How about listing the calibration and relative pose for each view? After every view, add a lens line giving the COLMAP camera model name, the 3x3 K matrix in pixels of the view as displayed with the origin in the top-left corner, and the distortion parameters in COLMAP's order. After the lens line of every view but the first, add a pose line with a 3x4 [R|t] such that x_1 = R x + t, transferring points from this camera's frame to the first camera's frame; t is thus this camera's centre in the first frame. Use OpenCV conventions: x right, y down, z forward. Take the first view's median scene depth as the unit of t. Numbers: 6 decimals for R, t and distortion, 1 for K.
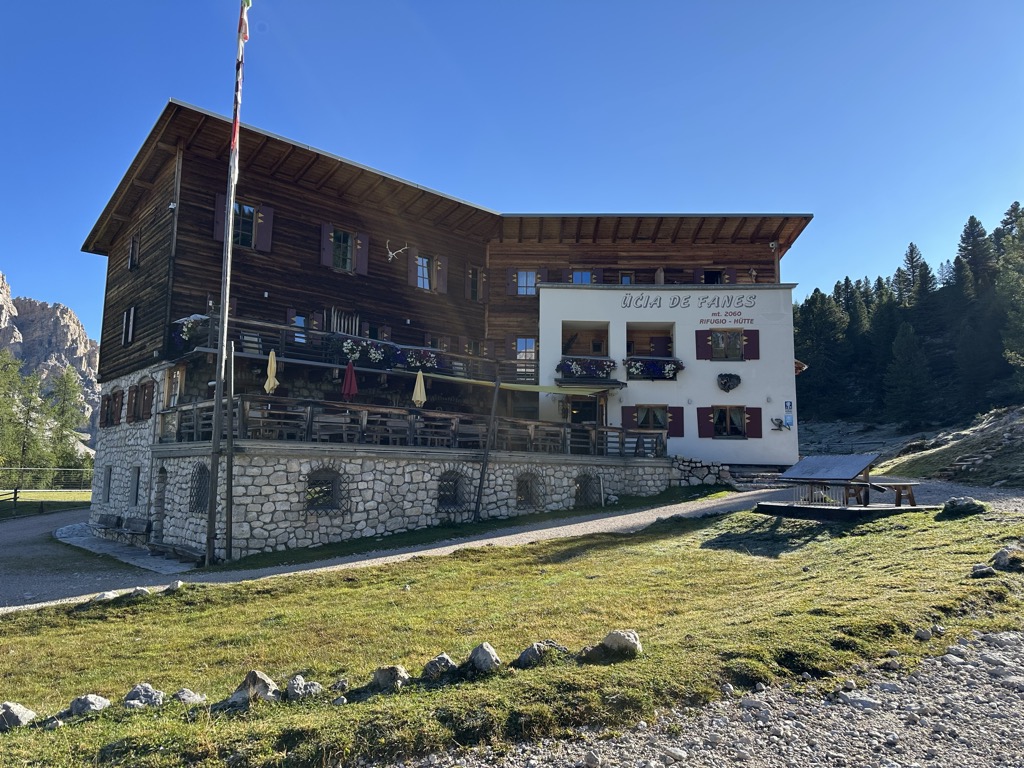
lens RADIAL K [[720.7, 0, 506.5], [0, 720.7, 382.0], [0, 0, 1]] dist [0.097312, -0.015515]
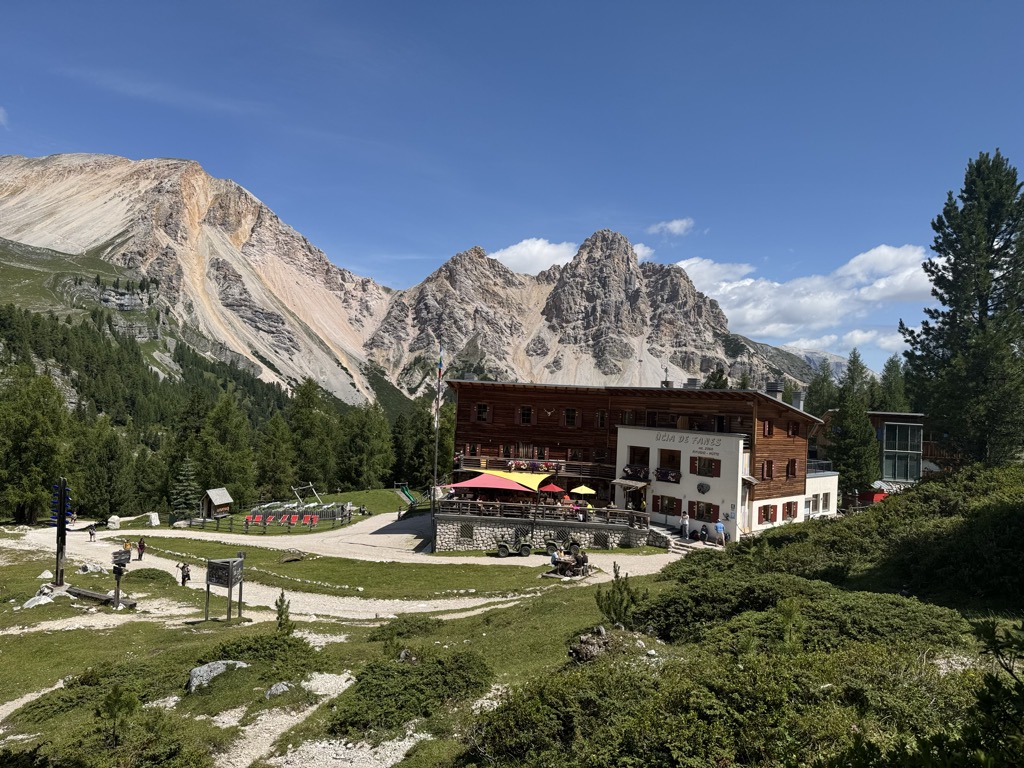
lens RADIAL K [[719.3, 0, 493.2], [0, 719.3, 381.3], [0, 0, 1]] dist [0.038959, -0.002067]
pose [[0.681592, 0.005414, -0.731712, 1.259651], [0.064499, 0.995636, 0.067447, -0.417002], [0.728884, -0.093166, 0.678269, -0.539535]]
